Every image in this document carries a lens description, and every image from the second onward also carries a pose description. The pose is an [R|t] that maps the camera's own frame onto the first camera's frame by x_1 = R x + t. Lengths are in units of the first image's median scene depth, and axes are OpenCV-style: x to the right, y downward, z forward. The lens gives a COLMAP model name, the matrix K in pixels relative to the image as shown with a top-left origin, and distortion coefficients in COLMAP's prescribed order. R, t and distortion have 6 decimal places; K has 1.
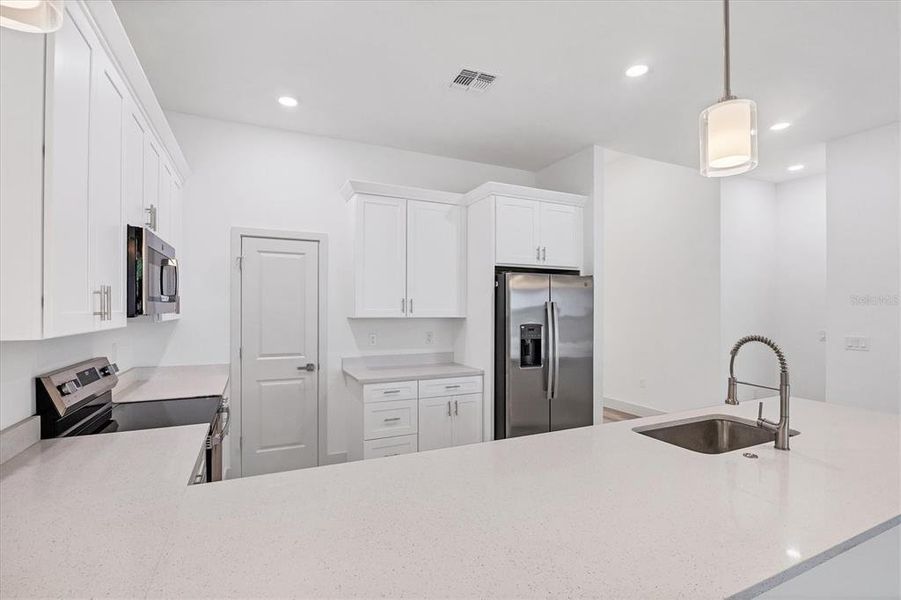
lens RADIAL K [[430.0, 0, 447.2], [0, 430.0, 301.3], [0, 0, 1]] dist [-0.001922, -0.000344]
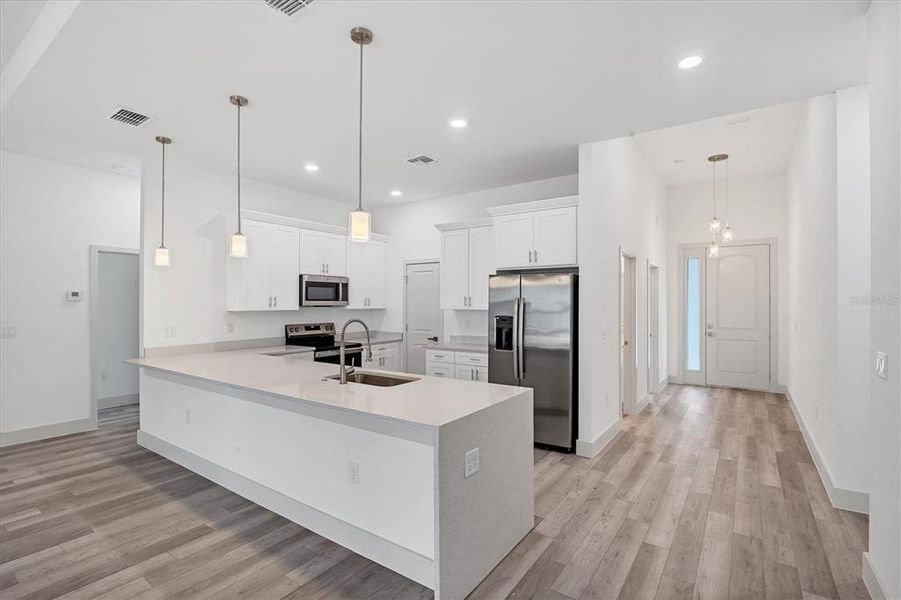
lens RADIAL K [[430.0, 0, 447.2], [0, 430.0, 301.3], [0, 0, 1]] dist [-0.001922, -0.000344]
pose [[0.500172, -0.005384, -0.865909, 1.187506], [0.011884, 0.999929, 0.000647, 0.007797], [0.865845, -0.010614, 0.500200, 0.225279]]
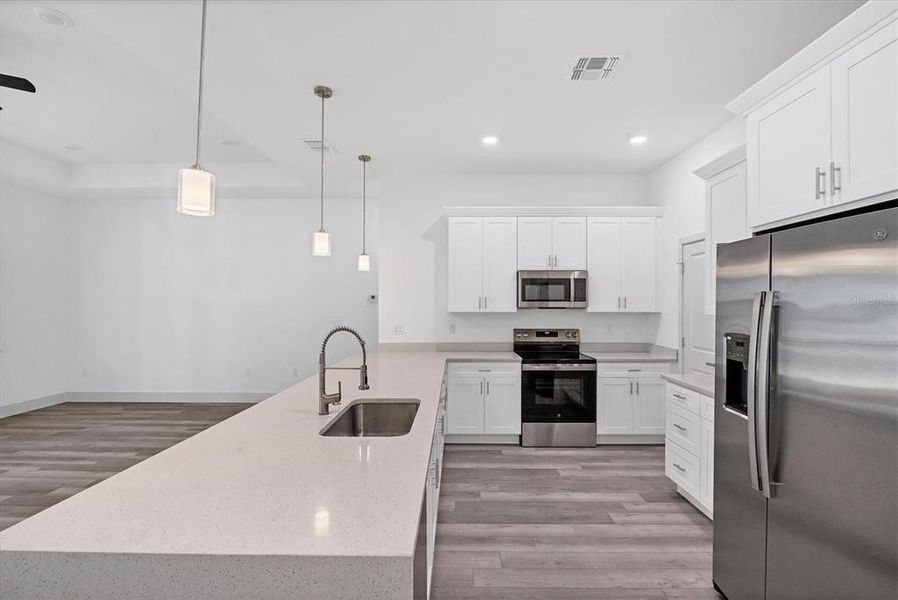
lens RADIAL K [[405.2, 0, 449.6], [0, 405.2, 303.0], [0, 0, 1]] dist [-0.005013, 0.000113]
pose [[-0.428126, -0.005233, -0.903704, 0.807329], [0.009481, 0.999902, -0.010281, 0.015882], [0.903669, -0.012970, -0.428035, 0.879354]]
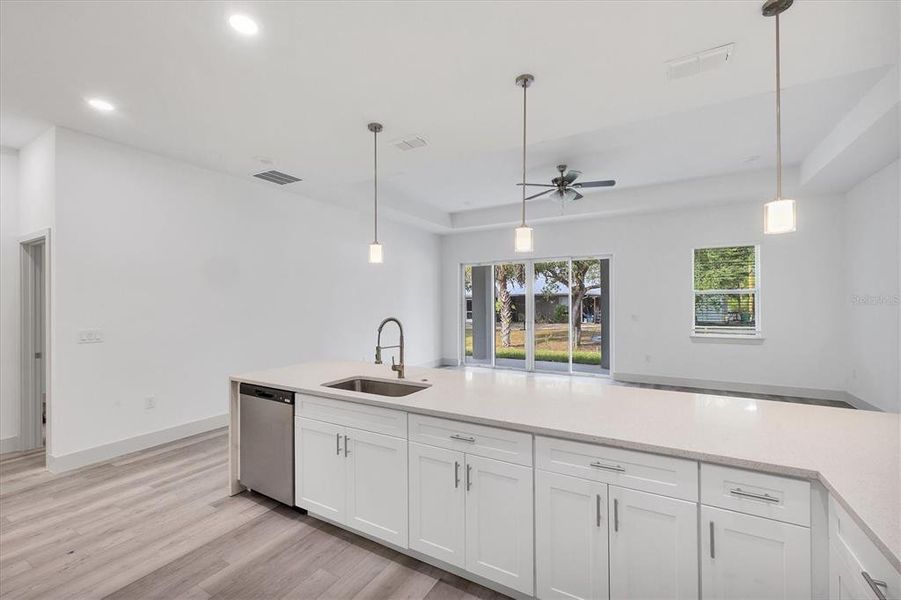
lens RADIAL K [[358.5, 0, 454.6], [0, 358.5, 302.4], [0, 0, 1]] dist [-0.000686, -0.000026]
pose [[-0.594311, 0.000460, 0.804235, -0.311501], [-0.006276, 0.999967, -0.005210, 0.014451], [-0.804211, -0.008144, -0.594288, 0.820919]]
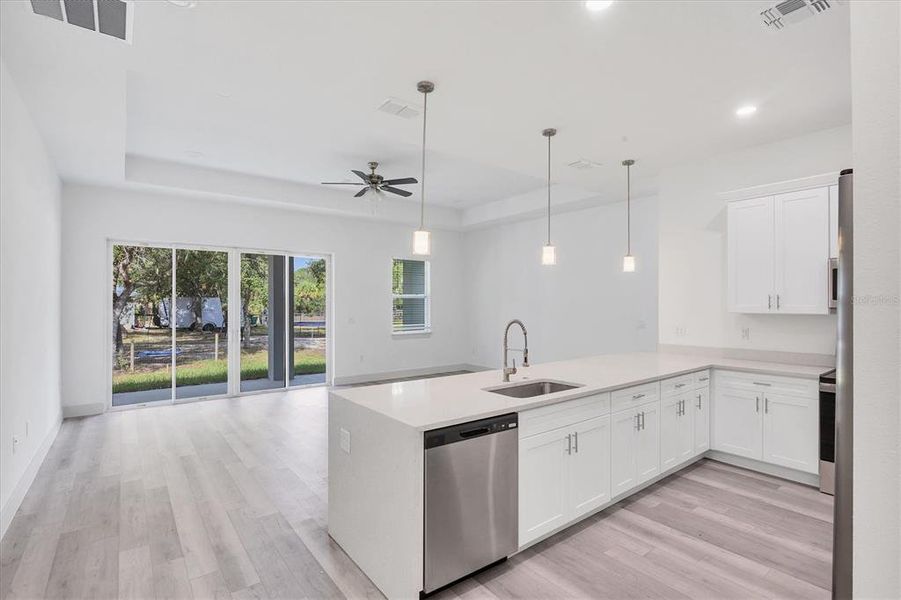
lens RADIAL K [[430.0, 0, 447.2], [0, 430.0, 301.3], [0, 0, 1]] dist [-0.001922, -0.000344]
pose [[-0.974345, -0.004152, -0.225019, 0.669866], [-0.000035, 0.999833, -0.018298, 0.021417], [0.225058, -0.017821, -0.974182, 1.293365]]
